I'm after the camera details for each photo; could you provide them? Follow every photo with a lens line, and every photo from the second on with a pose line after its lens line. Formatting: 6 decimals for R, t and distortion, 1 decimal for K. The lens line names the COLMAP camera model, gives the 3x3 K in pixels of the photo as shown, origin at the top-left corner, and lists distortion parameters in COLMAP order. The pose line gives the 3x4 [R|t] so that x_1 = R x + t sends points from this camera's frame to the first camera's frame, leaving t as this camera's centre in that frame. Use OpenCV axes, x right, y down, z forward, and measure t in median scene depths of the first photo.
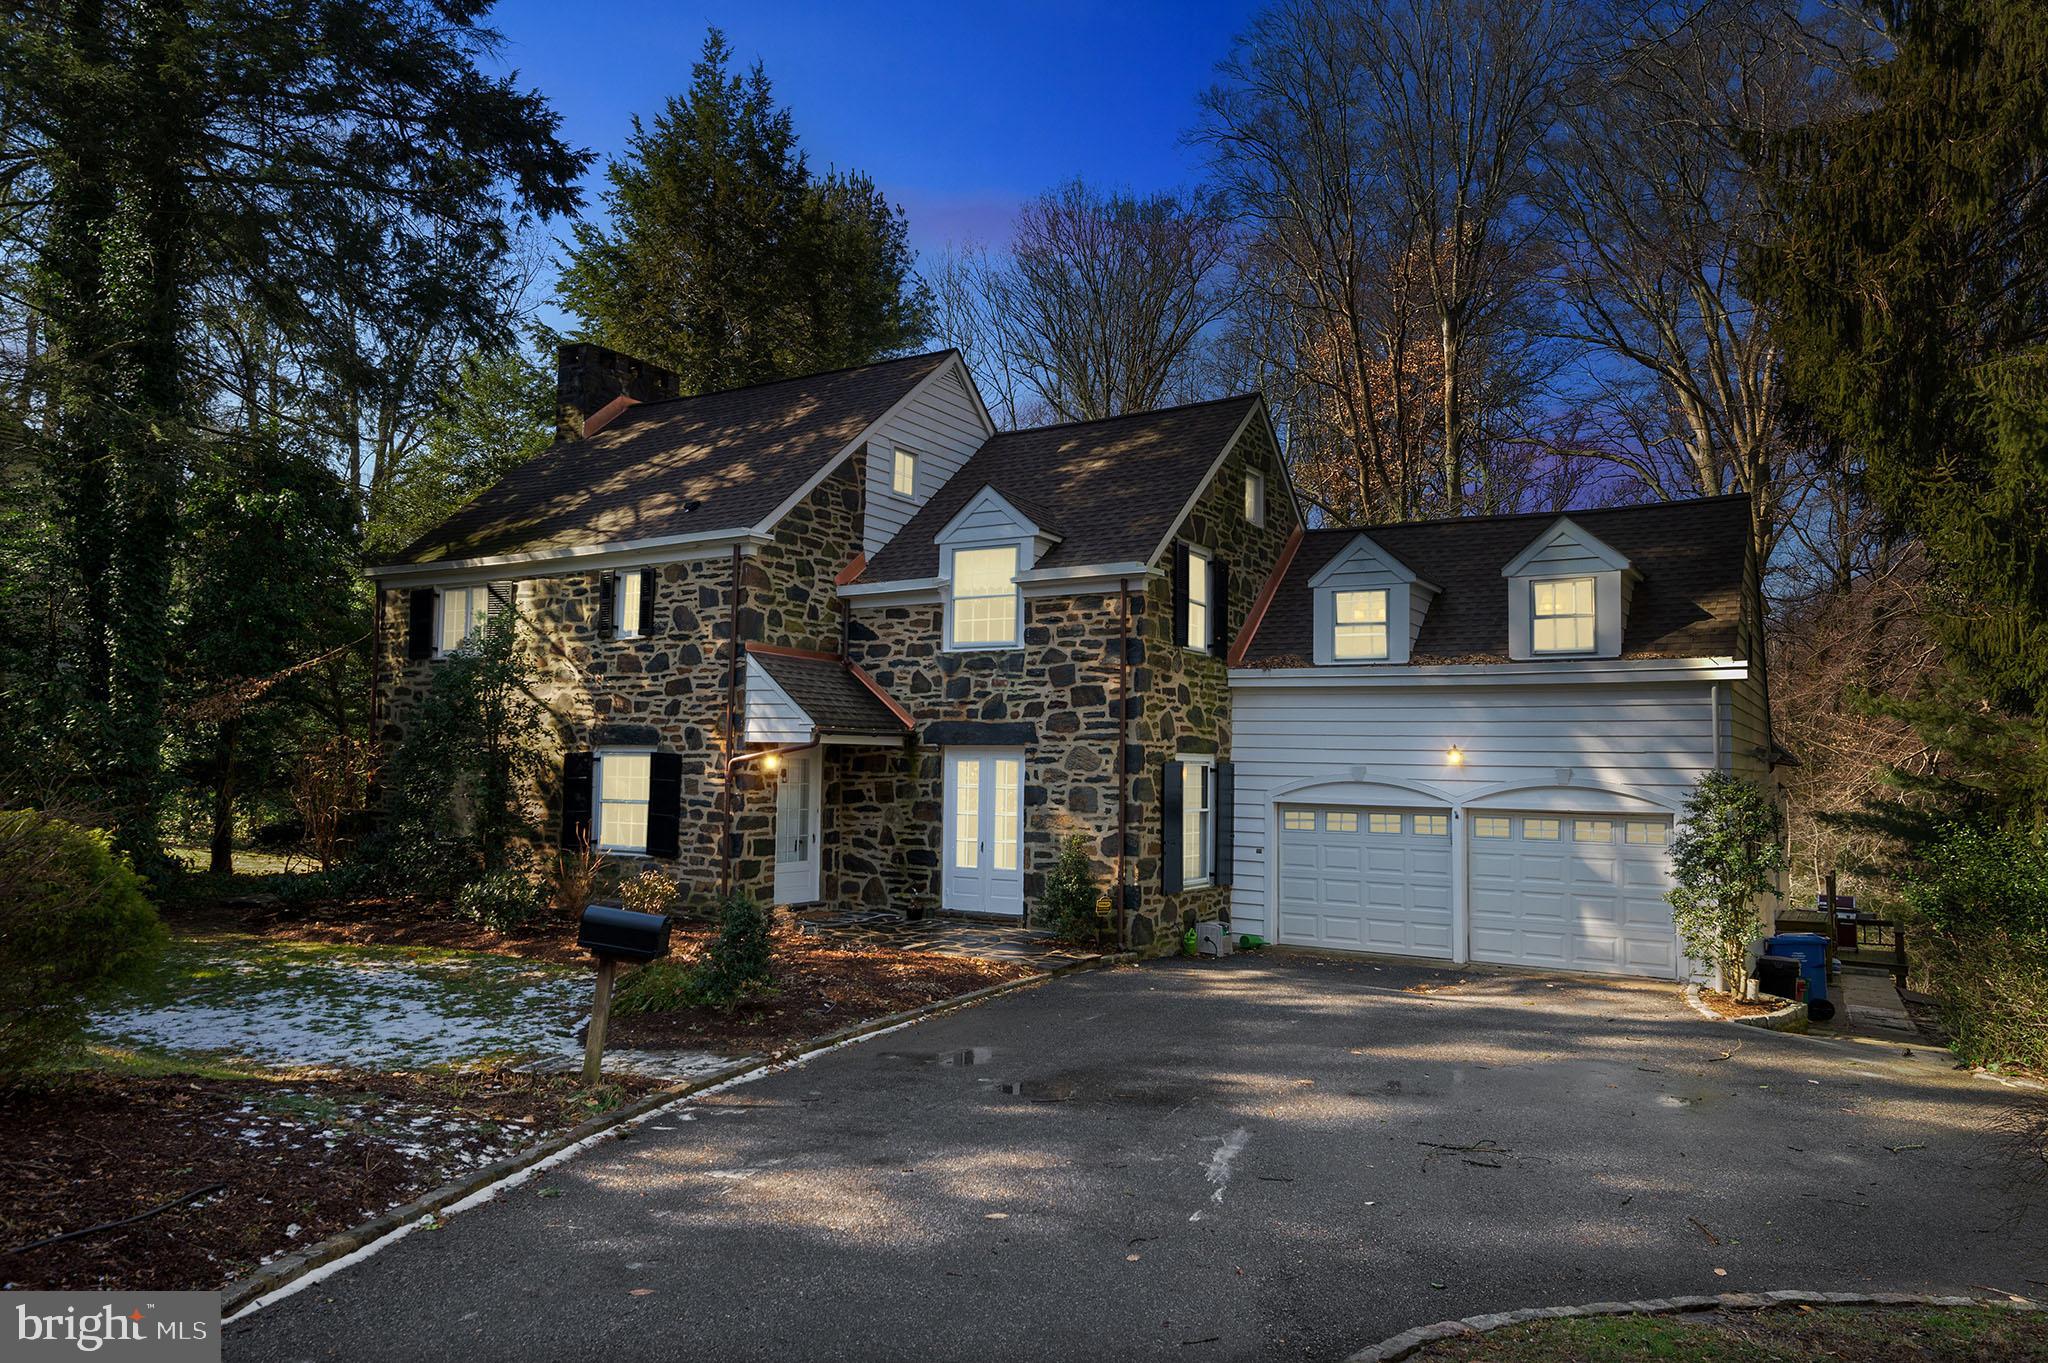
lens RADIAL K [[1329.1, 0, 1023.8], [0, 1329.1, 672.3], [0, 0, 1]] dist [0.031304, 0.000205]
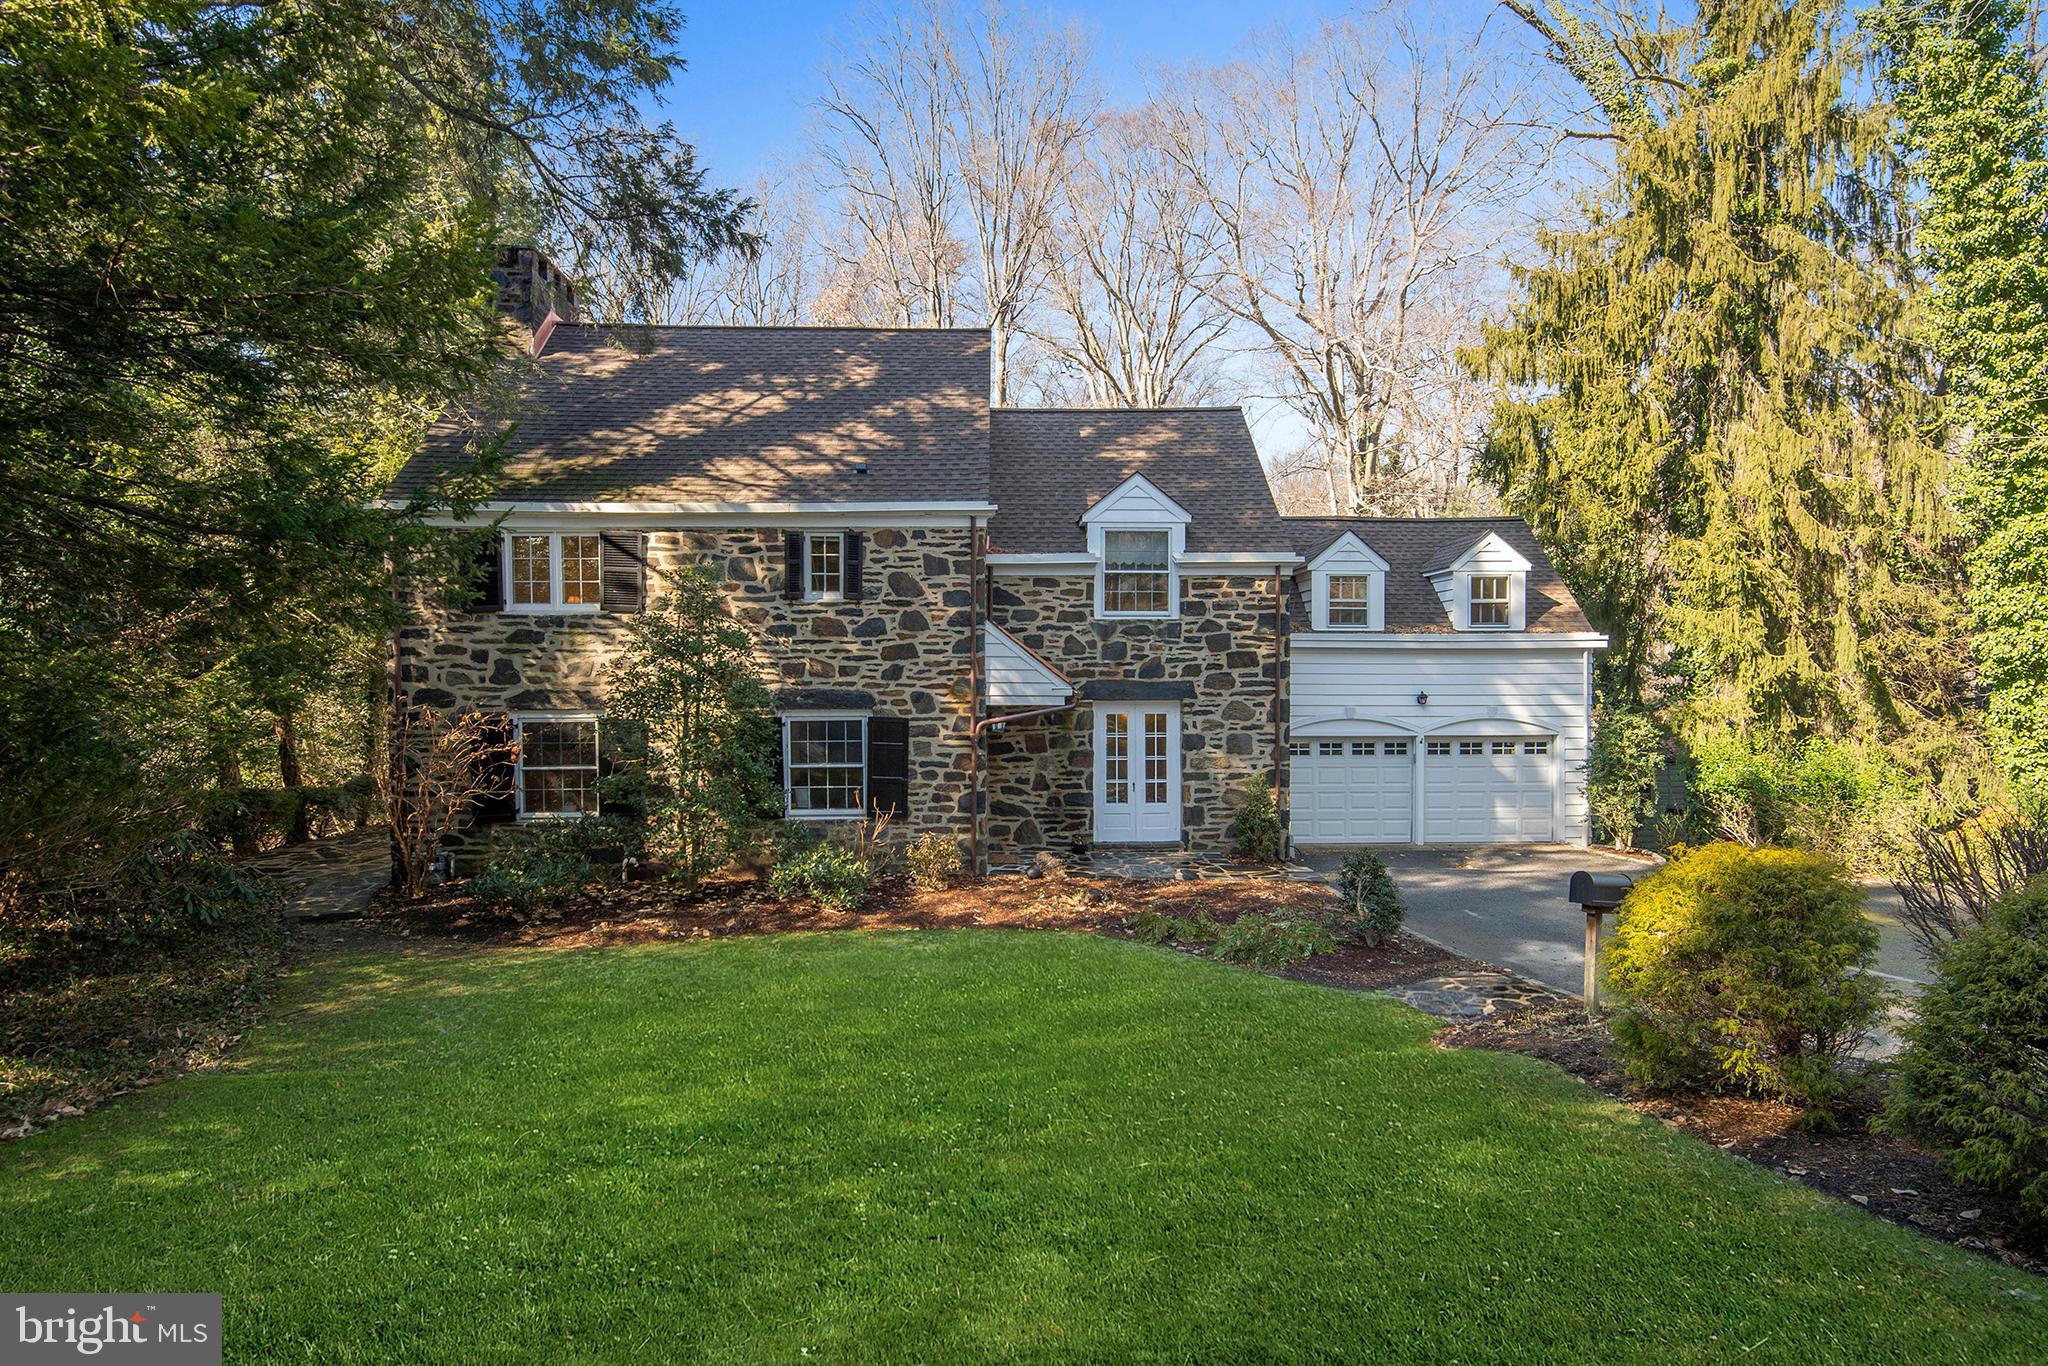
lens RADIAL K [[1195.3, 0, 1024.2], [0, 1195.3, 685.3], [0, 0, 1]] dist [0.008548, 0.000279]
pose [[0.832197, -0.023002, 0.554002, -0.694481], [-0.024051, 0.996701, 0.077511, -0.037215], [-0.553958, -0.077829, 0.828899, 0.188179]]
